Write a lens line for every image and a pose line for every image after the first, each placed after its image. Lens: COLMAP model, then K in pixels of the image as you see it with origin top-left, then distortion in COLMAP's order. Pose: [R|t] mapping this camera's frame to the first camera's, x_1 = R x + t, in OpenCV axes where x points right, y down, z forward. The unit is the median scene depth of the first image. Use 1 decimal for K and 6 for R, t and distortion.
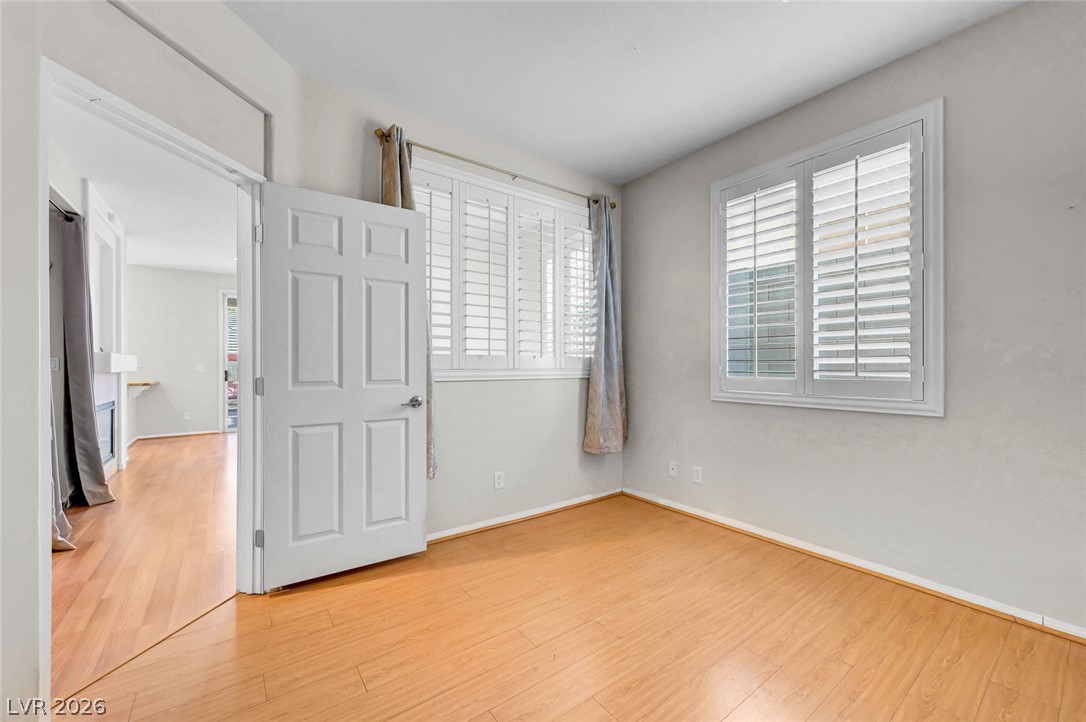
lens RADIAL K [[435.3, 0, 542.3], [0, 435.3, 362.7], [0, 0, 1]] dist [0.004738, 0.000163]
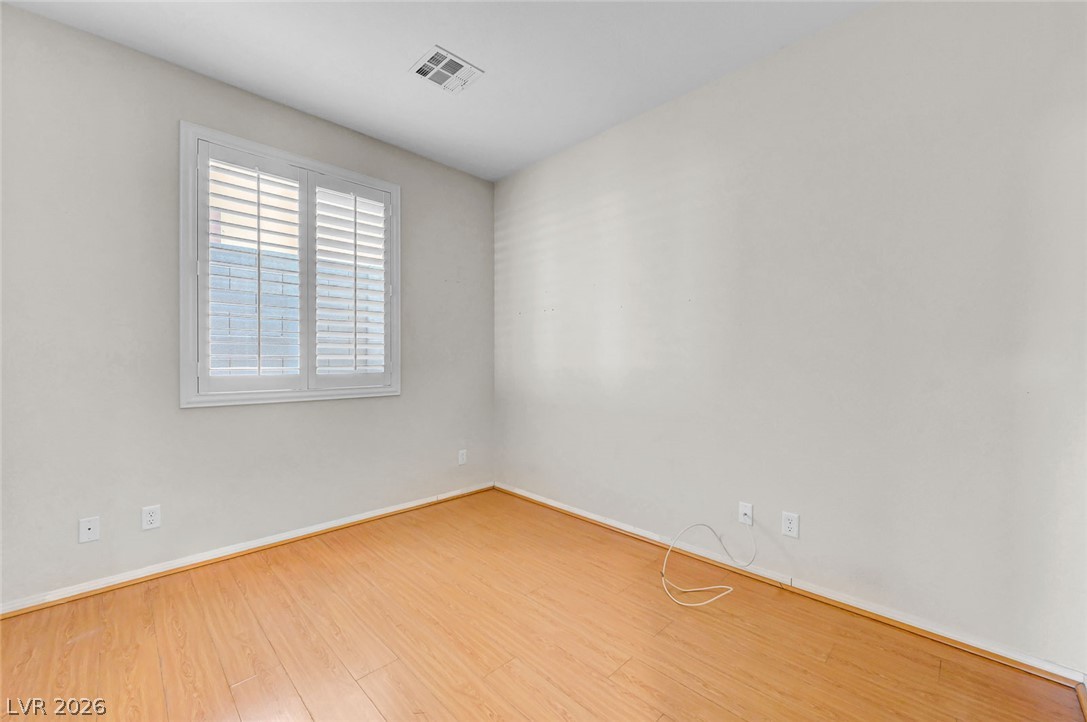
lens RADIAL K [[435.7, 0, 541.2], [0, 435.7, 360.1], [0, 0, 1]] dist [0.004738, 0.000163]
pose [[-0.144992, 0.000195, 0.989433, -0.533182], [-0.004642, 0.999989, -0.000877, 0.000889], [-0.989422, -0.004720, -0.144990, 0.585263]]
